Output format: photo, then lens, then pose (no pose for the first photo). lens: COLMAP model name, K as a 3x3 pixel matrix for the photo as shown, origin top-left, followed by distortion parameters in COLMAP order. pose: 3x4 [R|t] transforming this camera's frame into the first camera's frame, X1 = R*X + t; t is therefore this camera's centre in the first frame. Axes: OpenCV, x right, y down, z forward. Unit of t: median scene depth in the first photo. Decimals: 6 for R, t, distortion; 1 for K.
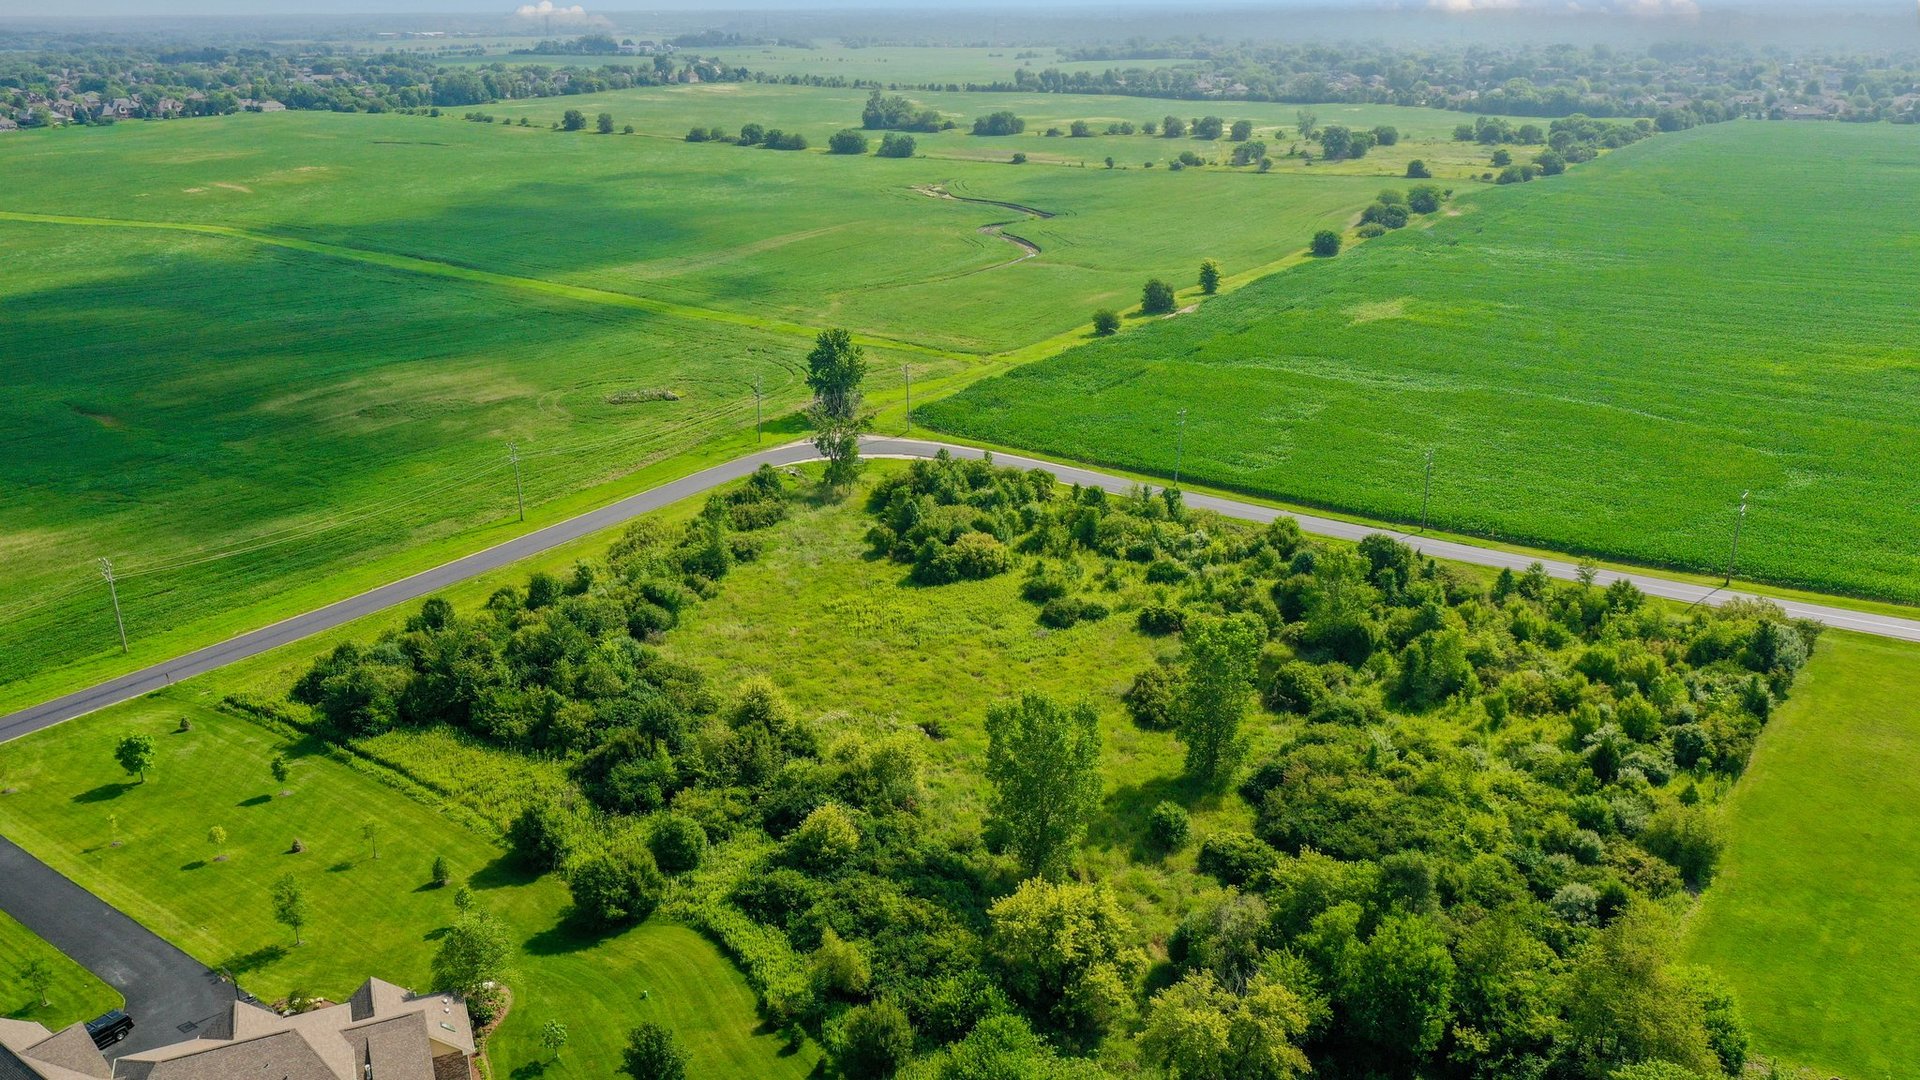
lens RADIAL K [[1471.7, 0, 960.0], [0, 1471.7, 540.0], [0, 0, 1]] dist [-0.000417, 0.007402]
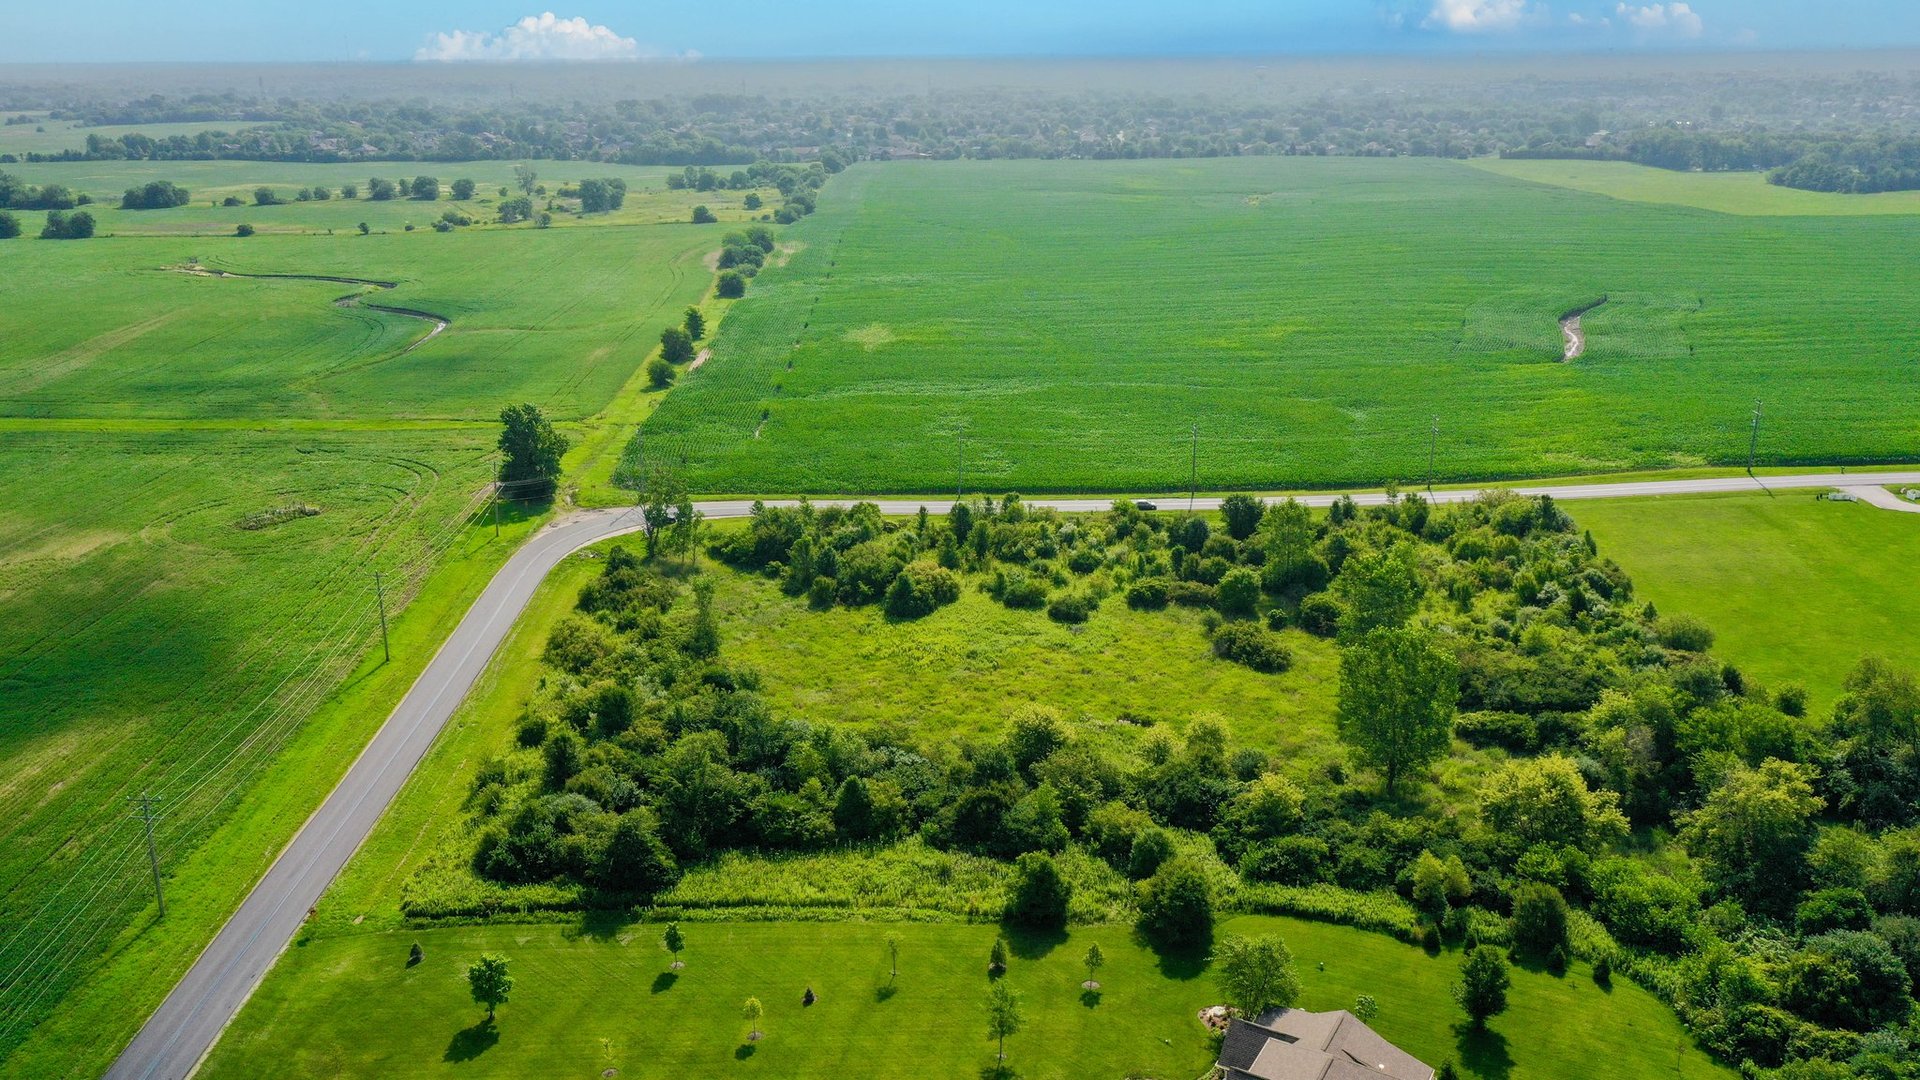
lens RADIAL K [[1471.7, 0, 960.0], [0, 1471.7, 540.0], [0, 0, 1]] dist [-0.000417, 0.007402]
pose [[0.807387, -0.180136, 0.561851, -0.518288], [0.200386, 0.979371, 0.026040, -0.039016], [-0.554952, 0.091563, 0.826828, 0.127265]]
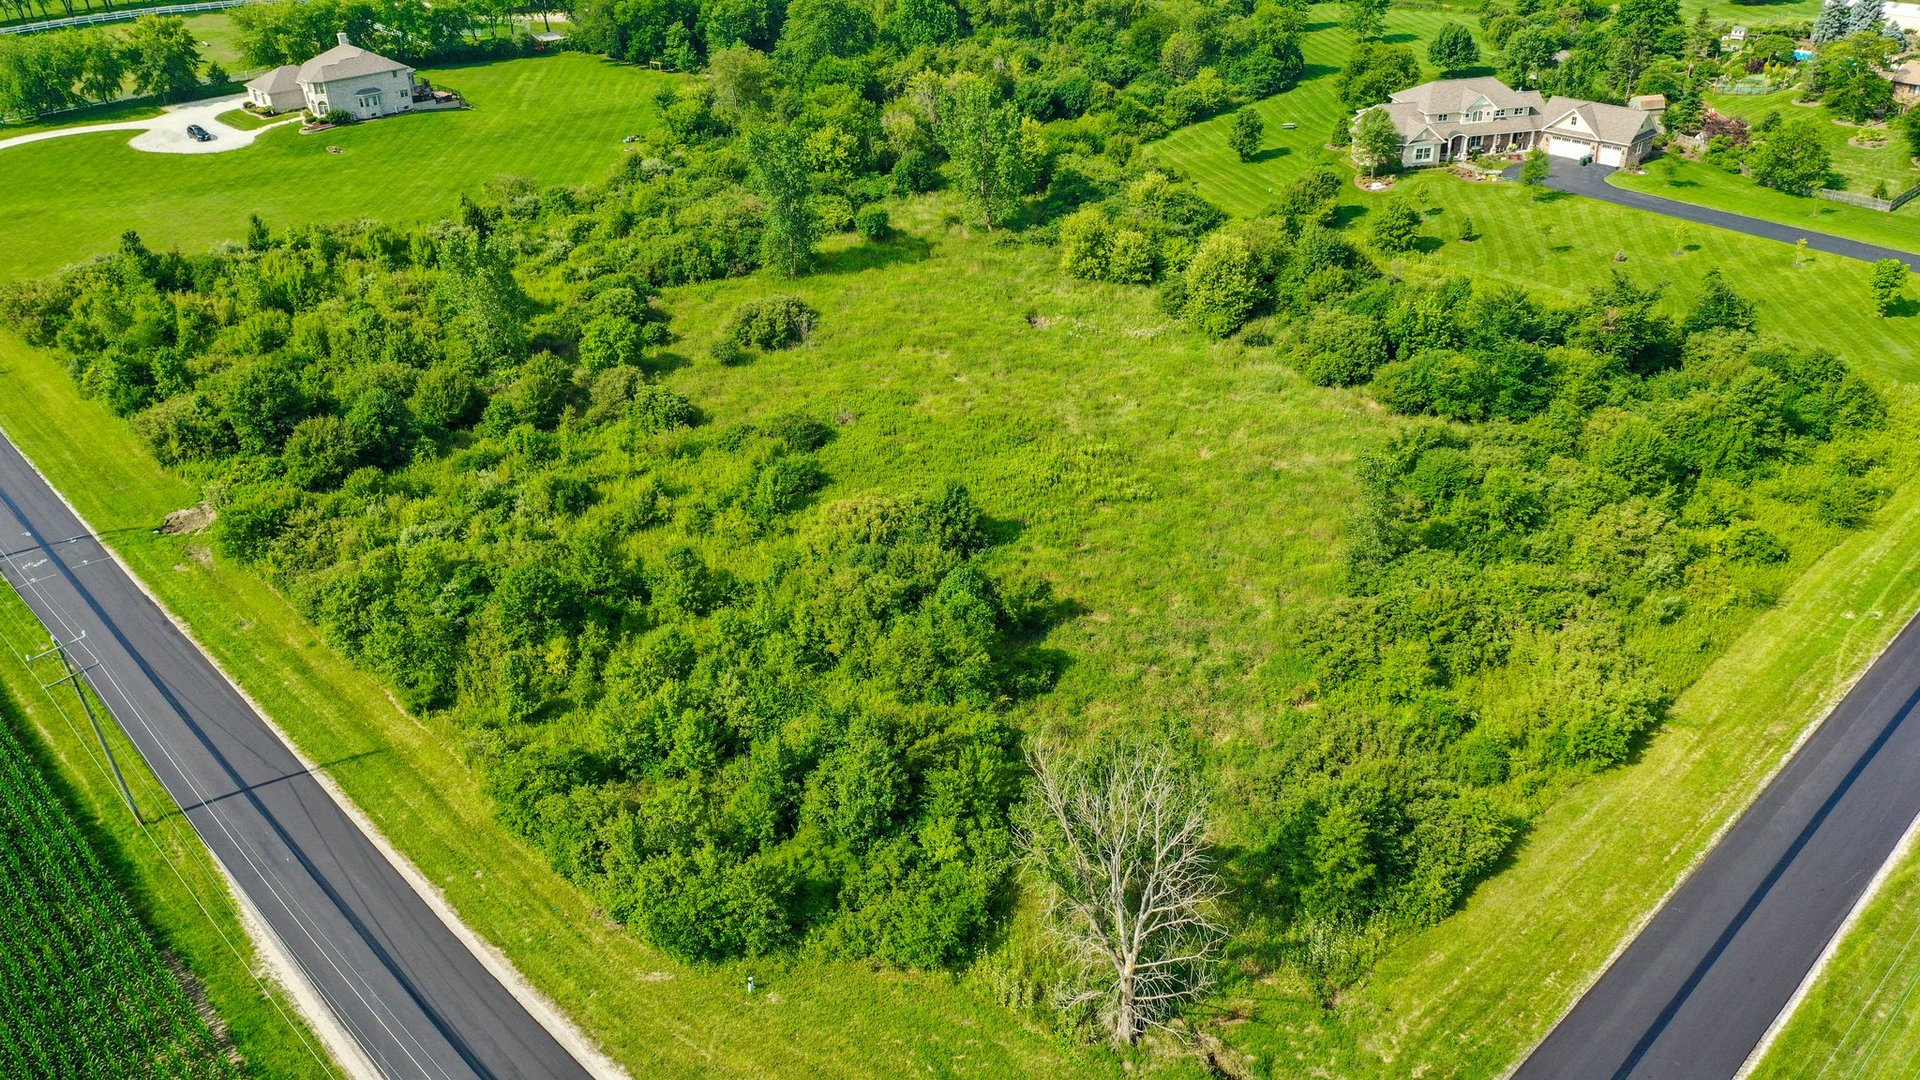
lens RADIAL K [[1471.7, 0, 960.0], [0, 1471.7, 540.0], [0, 0, 1]] dist [-0.000417, 0.007402]
pose [[-0.975778, -0.109587, 0.189333, -0.121950], [0.073577, 0.650655, 0.755800, -0.378510], [-0.206017, 0.751424, -0.626832, 1.271331]]
